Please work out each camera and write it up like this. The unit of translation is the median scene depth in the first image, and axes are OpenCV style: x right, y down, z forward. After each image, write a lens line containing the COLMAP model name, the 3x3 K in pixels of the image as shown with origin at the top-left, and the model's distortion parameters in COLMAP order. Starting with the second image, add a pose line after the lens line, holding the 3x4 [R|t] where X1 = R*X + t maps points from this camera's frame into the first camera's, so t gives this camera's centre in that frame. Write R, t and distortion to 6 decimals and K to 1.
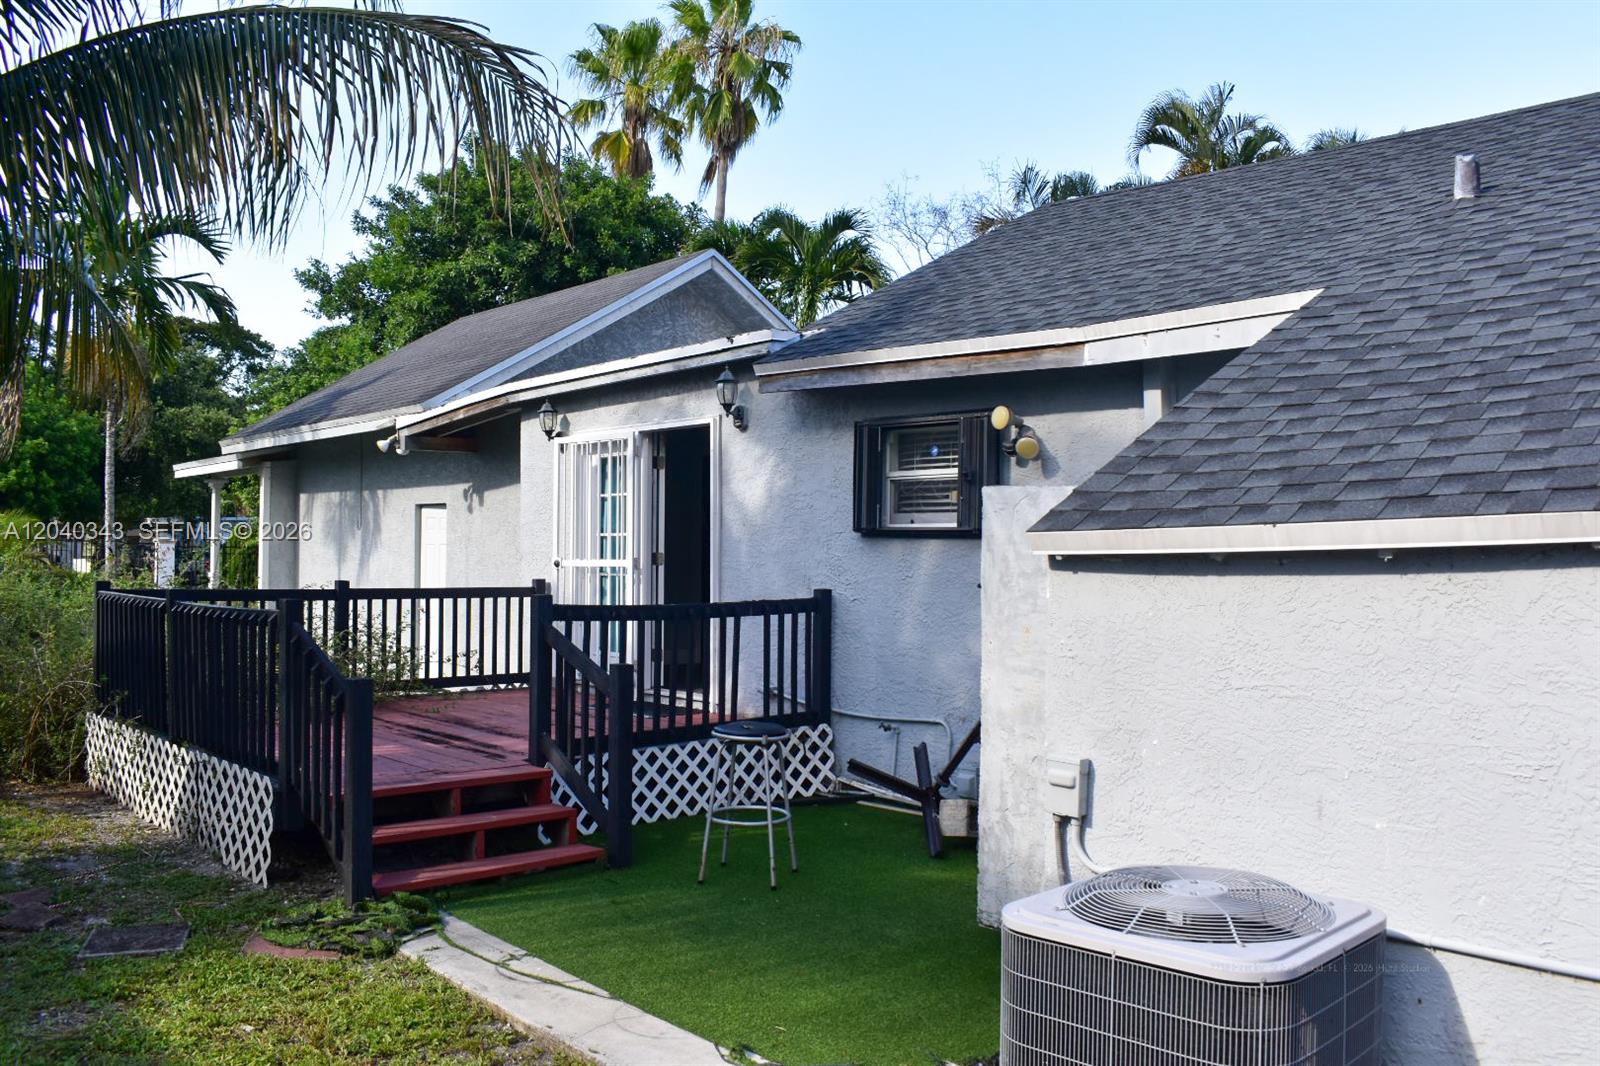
lens RADIAL K [[1269.9, 0, 784.3], [0, 1269.9, 514.5], [0, 0, 1]] dist [-0.057146, -0.012501]
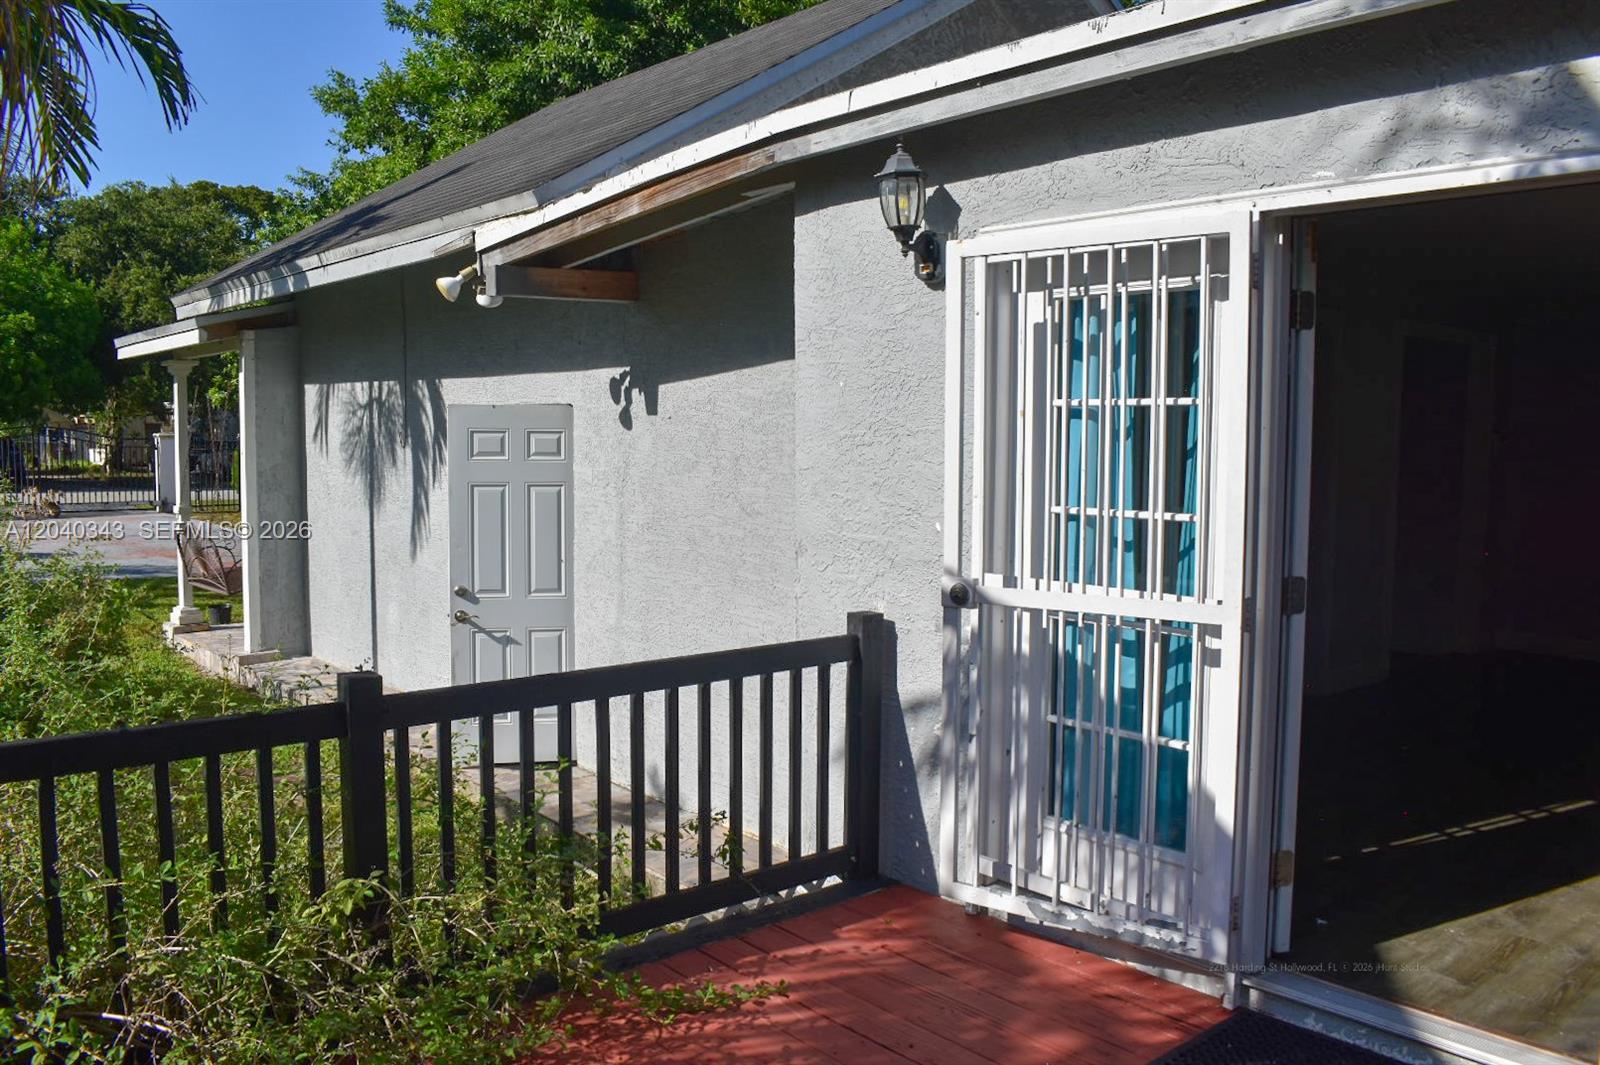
lens RADIAL K [[1284.8, 0, 800.0], [0, 1284.8, 532.5], [0, 0, 1]] dist [-0.091252, 0.011998]
pose [[0.999716, 0.001903, -0.023739, -0.174245], [0.000705, 0.994001, 0.109365, -0.015328], [0.023804, -0.109351, 0.993718, 0.517109]]
